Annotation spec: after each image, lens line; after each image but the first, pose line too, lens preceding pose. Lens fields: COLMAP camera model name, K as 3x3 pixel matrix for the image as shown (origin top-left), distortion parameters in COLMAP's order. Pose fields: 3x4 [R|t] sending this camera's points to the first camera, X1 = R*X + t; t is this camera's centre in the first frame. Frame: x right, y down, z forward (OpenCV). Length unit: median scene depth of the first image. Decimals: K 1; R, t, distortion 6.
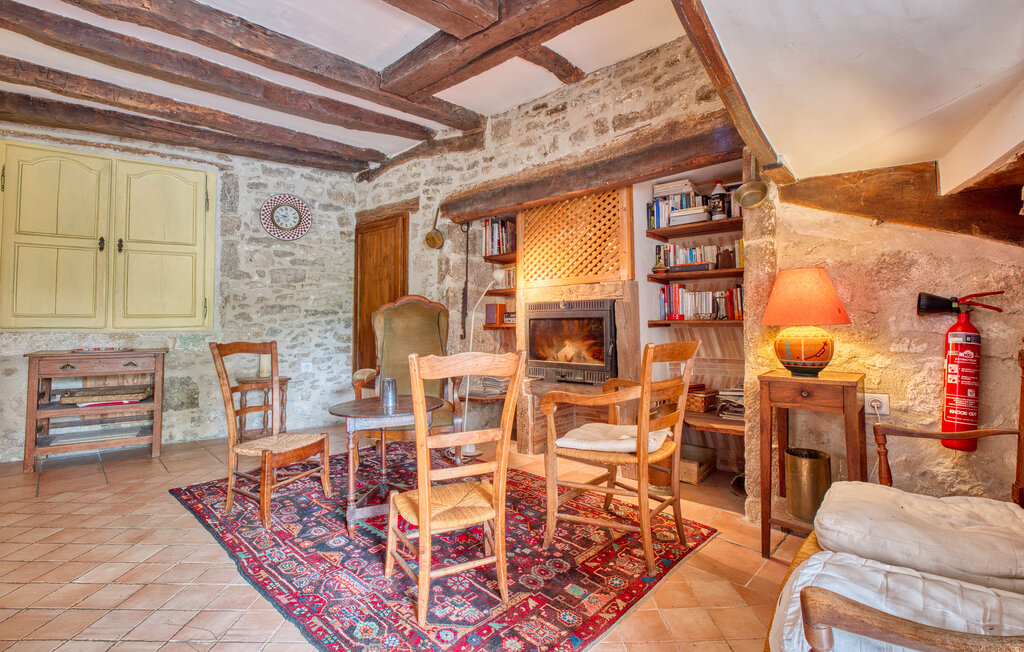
lens RADIAL K [[474.2, 0, 527.9], [0, 474.2, 299.9], [0, 0, 1]] dist [-0.002884, -0.006749]
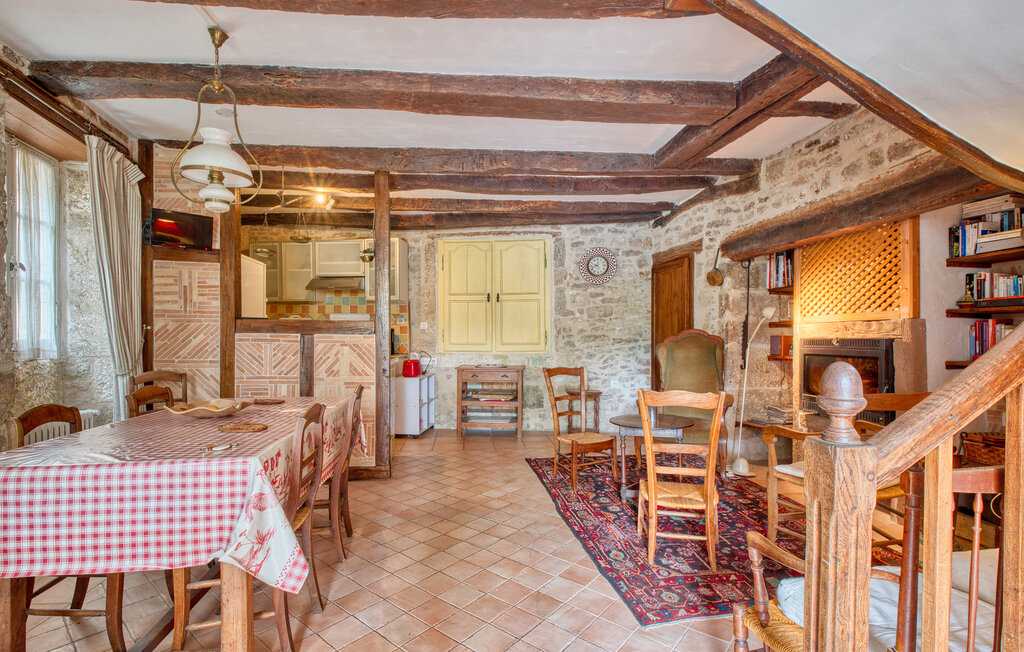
lens RADIAL K [[490.1, 0, 512.2], [0, 490.1, 339.1], [0, 0, 1]] dist [-0.025796, -0.003908]
pose [[0.771192, 0.011833, -0.636493, 0.191475], [0.022886, 0.998666, 0.046295, -0.056912], [0.636191, -0.050269, 0.769892, -0.210789]]
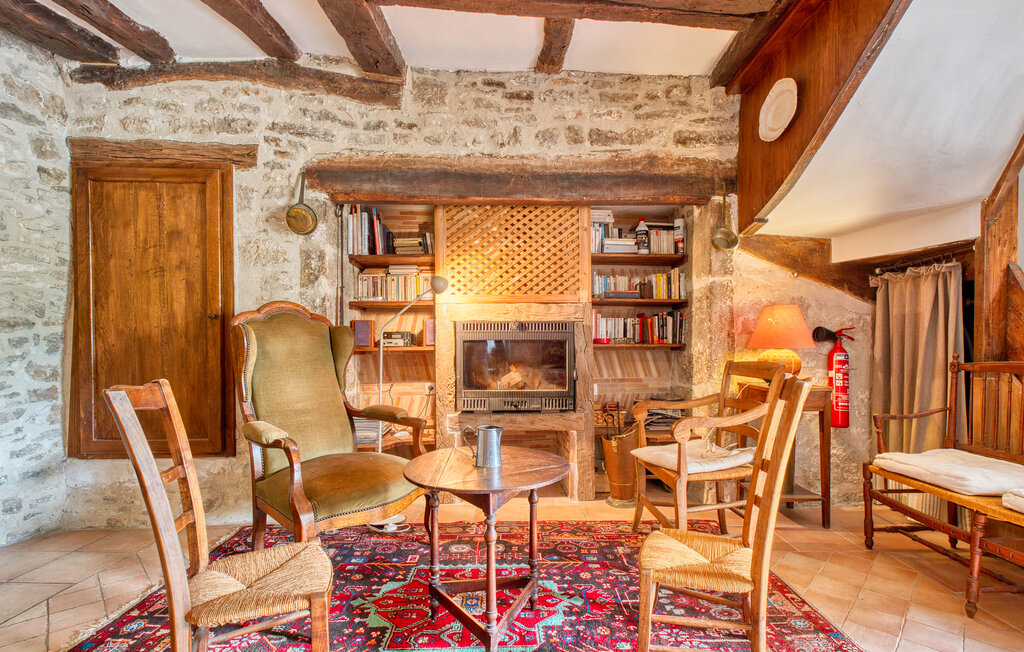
lens RADIAL K [[474.2, 0, 519.0], [0, 474.2, 357.6], [0, 0, 1]] dist [-0.002884, -0.006749]
pose [[0.708573, -0.011694, 0.705541, -0.532156], [-0.036872, 0.997883, 0.053570, 0.022240], [-0.704673, -0.063974, 0.706642, 0.358872]]
